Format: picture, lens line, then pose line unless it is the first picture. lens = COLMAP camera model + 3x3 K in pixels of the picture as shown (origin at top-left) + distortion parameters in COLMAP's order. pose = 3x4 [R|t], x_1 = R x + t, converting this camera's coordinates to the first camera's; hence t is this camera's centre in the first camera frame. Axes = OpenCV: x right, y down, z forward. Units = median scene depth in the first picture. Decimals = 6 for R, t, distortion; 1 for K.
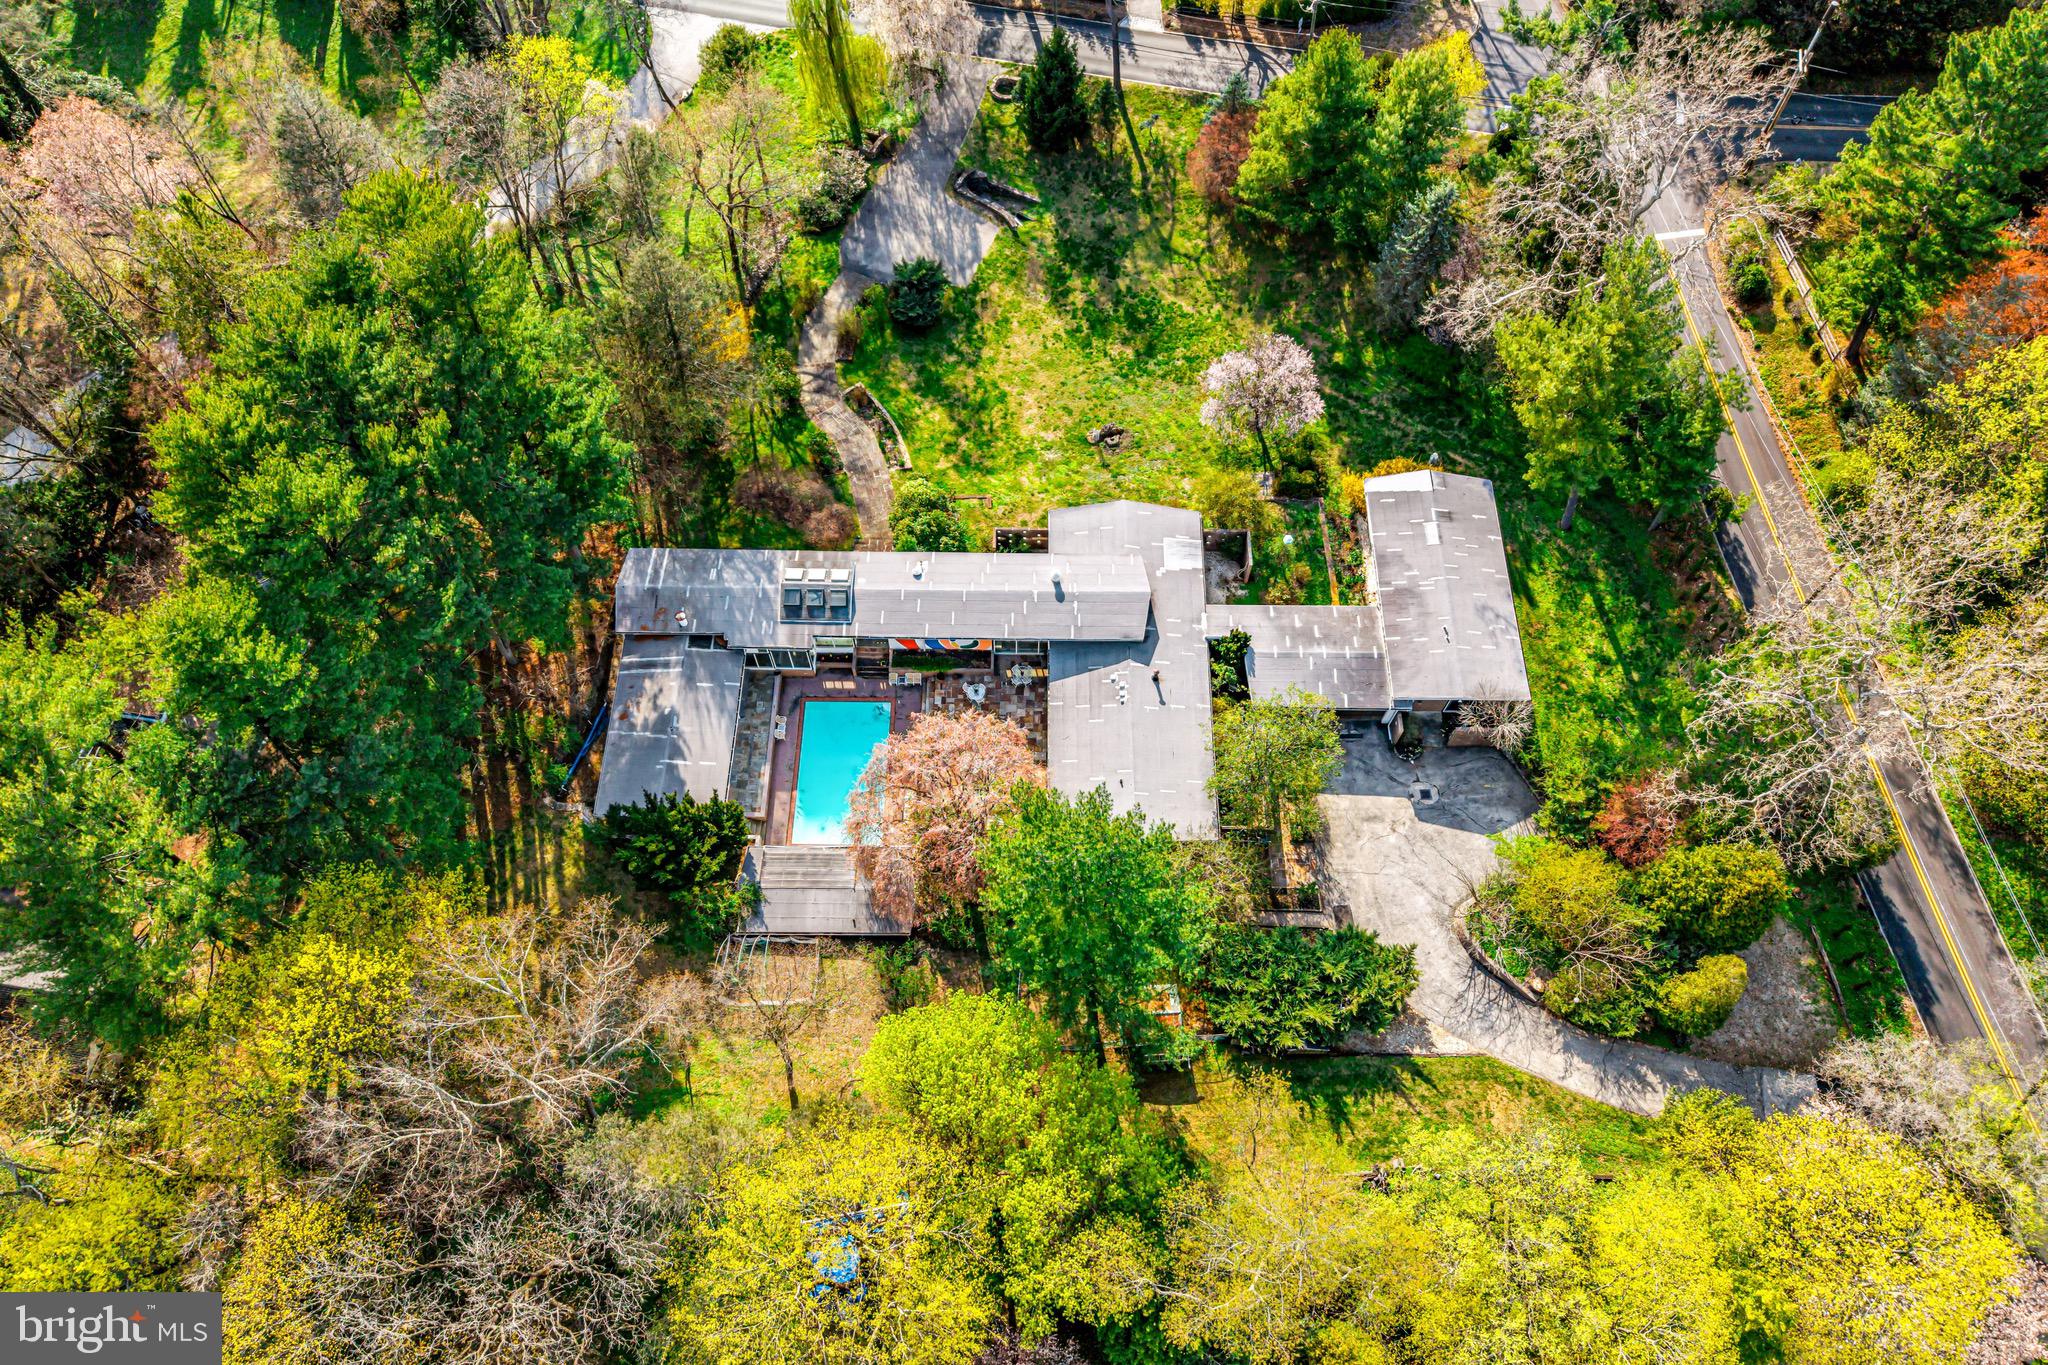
lens RADIAL K [[1326.1, 0, 1024.0], [0, 1326.1, 682.5], [0, 0, 1]] dist [0.048762, -0.074775]
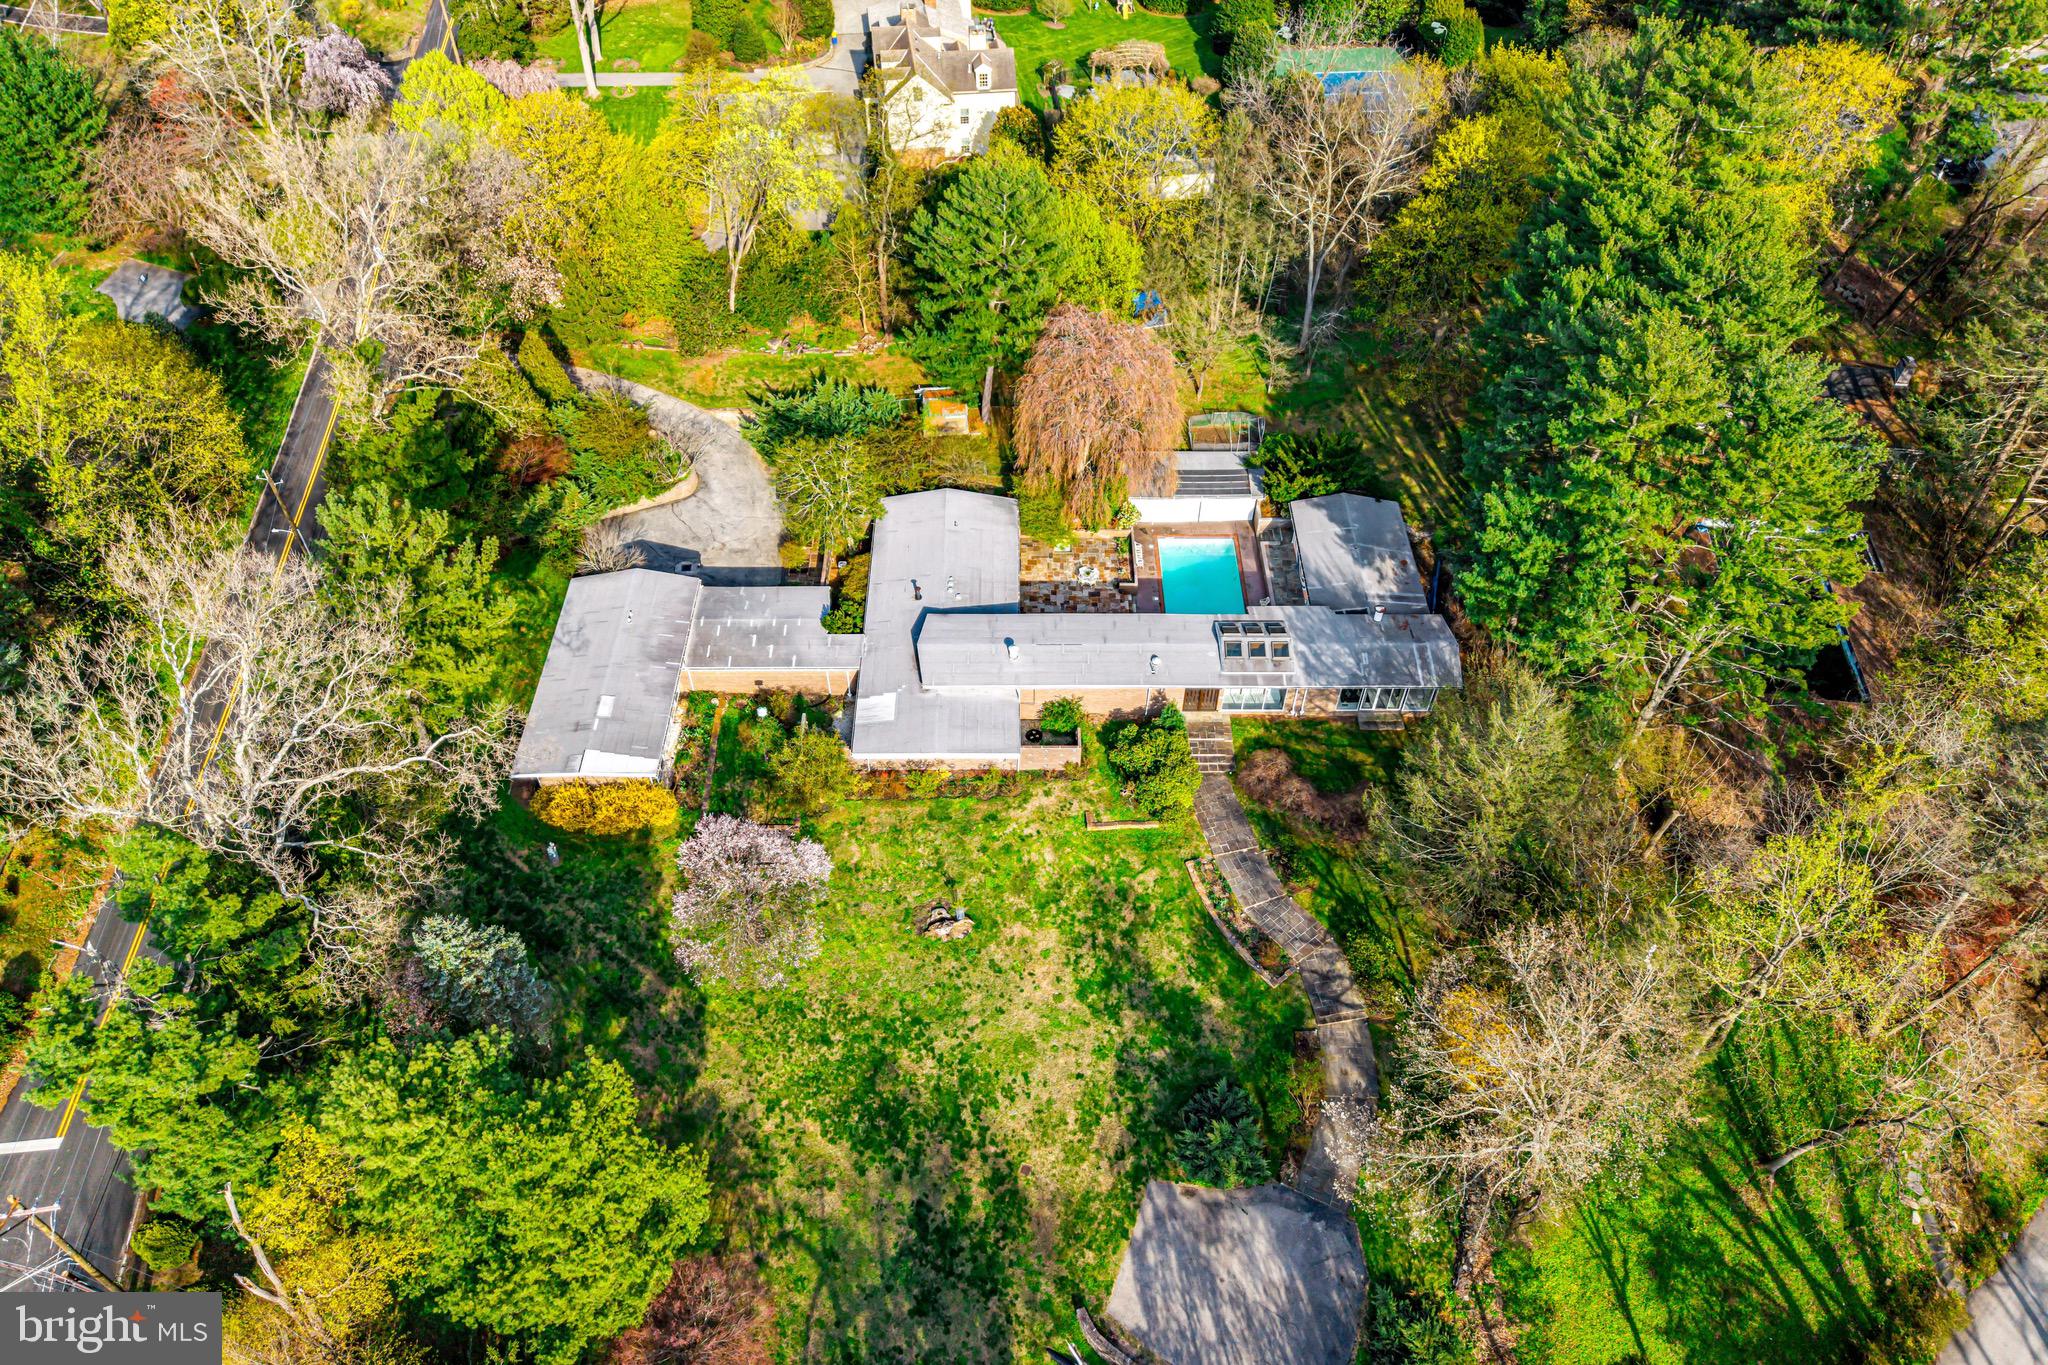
lens RADIAL K [[1326.1, 0, 1024.0], [0, 1326.1, 682.5], [0, 0, 1]] dist [0.048762, -0.074775]
pose [[-0.999842, 0.009403, -0.015065, 0.025859], [-0.017462, -0.365991, 0.930454, -0.848497], [0.003235, 0.930571, 0.366098, 0.565214]]
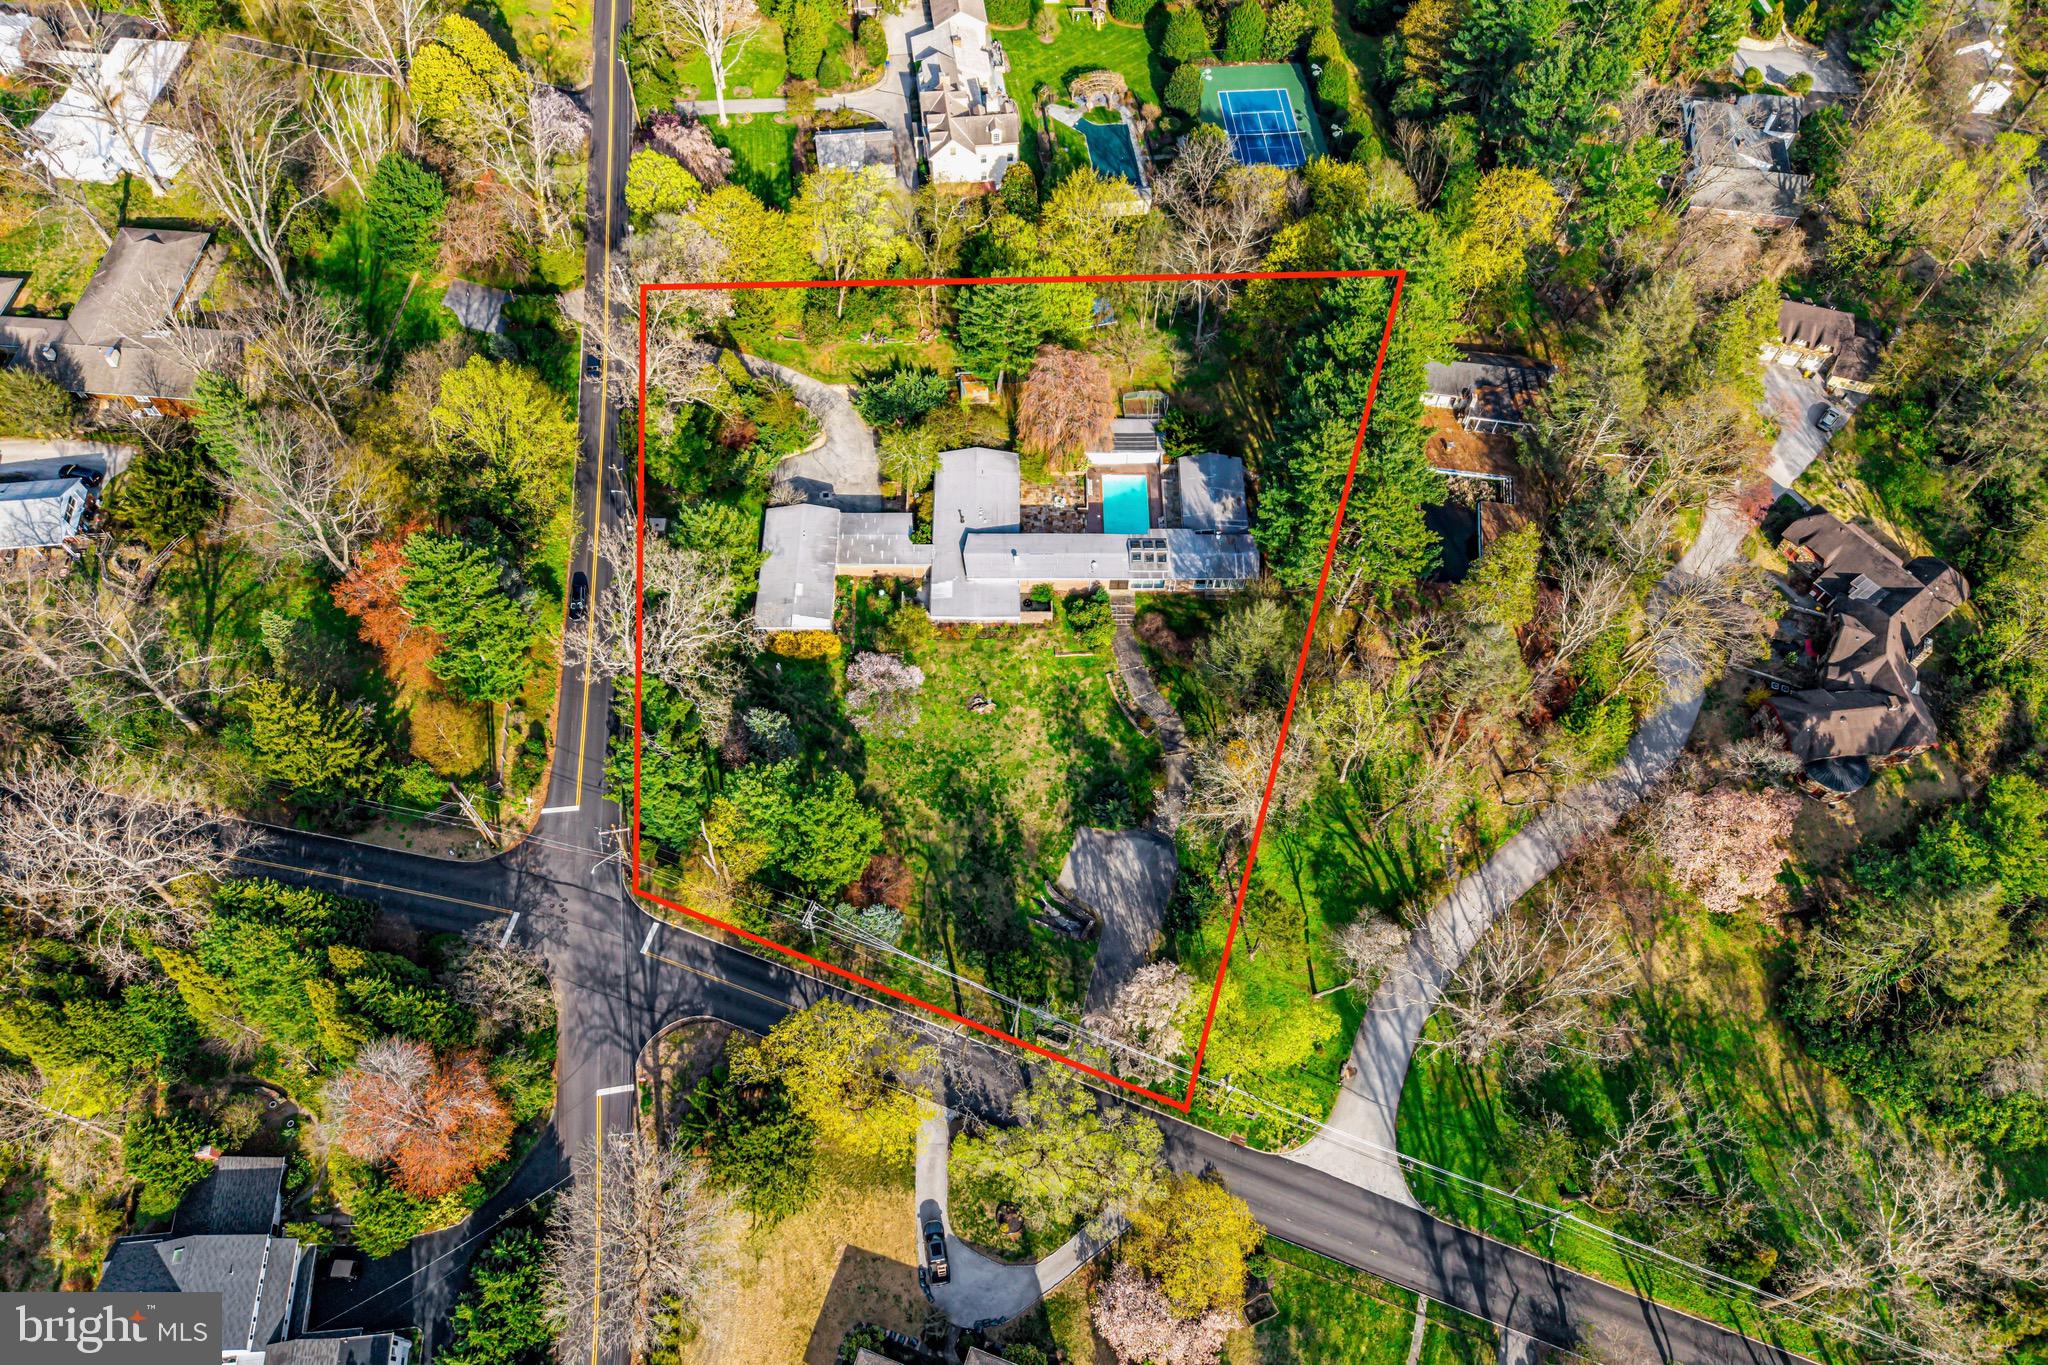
lens RADIAL K [[1326.1, 0, 1024.0], [0, 1326.1, 682.5], [0, 0, 1]] dist [0.048762, -0.074775]
pose [[-0.999841, 0.008537, -0.015683, 0.036334], [-0.017786, -0.553902, 0.832392, -1.419127], [-0.001580, 0.832538, 0.553965, 0.123724]]
